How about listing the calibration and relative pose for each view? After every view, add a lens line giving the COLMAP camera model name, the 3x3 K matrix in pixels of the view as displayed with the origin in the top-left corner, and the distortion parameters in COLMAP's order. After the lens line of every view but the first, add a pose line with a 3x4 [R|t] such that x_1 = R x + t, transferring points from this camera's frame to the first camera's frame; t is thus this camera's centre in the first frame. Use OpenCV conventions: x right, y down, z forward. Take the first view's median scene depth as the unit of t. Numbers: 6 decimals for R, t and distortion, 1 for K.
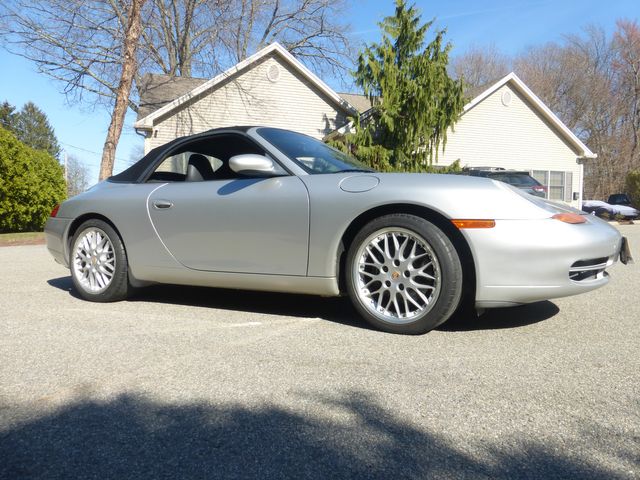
lens RADIAL K [[455.3, 0, 306.7], [0, 455.3, 242.1], [0, 0, 1]] dist [0.039201, -0.000531]
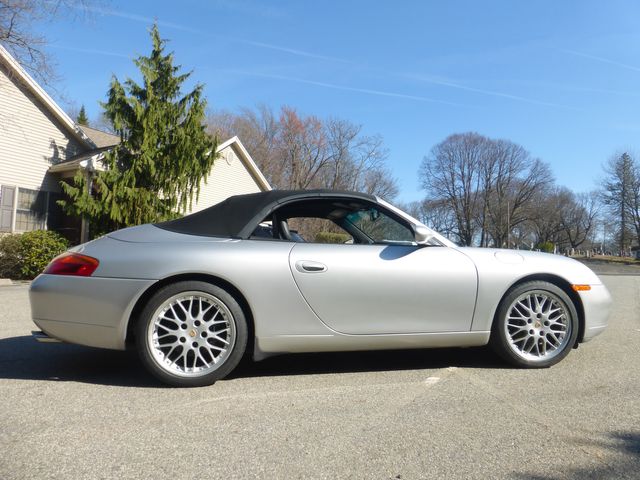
lens RADIAL K [[474.7, 0, 317.0], [0, 474.7, 237.4], [0, 0, 1]] dist [0.001181, -0.006134]
pose [[0.745585, 0.058956, 0.663797, -0.210960], [0.012542, 0.994661, -0.102430, -0.008695], [-0.666292, 0.084696, 0.740865, 0.060498]]
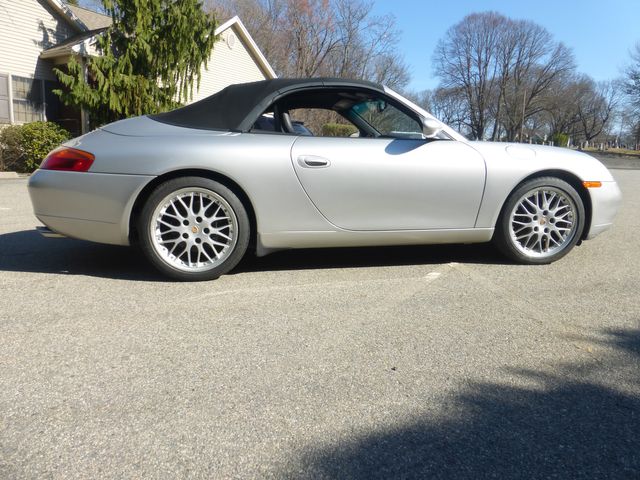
lens RADIAL K [[473.9, 0, 320.0], [0, 473.9, 240.0], [0, 0, 1]] dist [-0.007009, -0.004476]
pose [[0.752065, -0.092927, 0.652505, -0.204784], [0.010716, 0.991604, 0.128869, -0.010625], [-0.659002, -0.089926, 0.746746, 0.063801]]
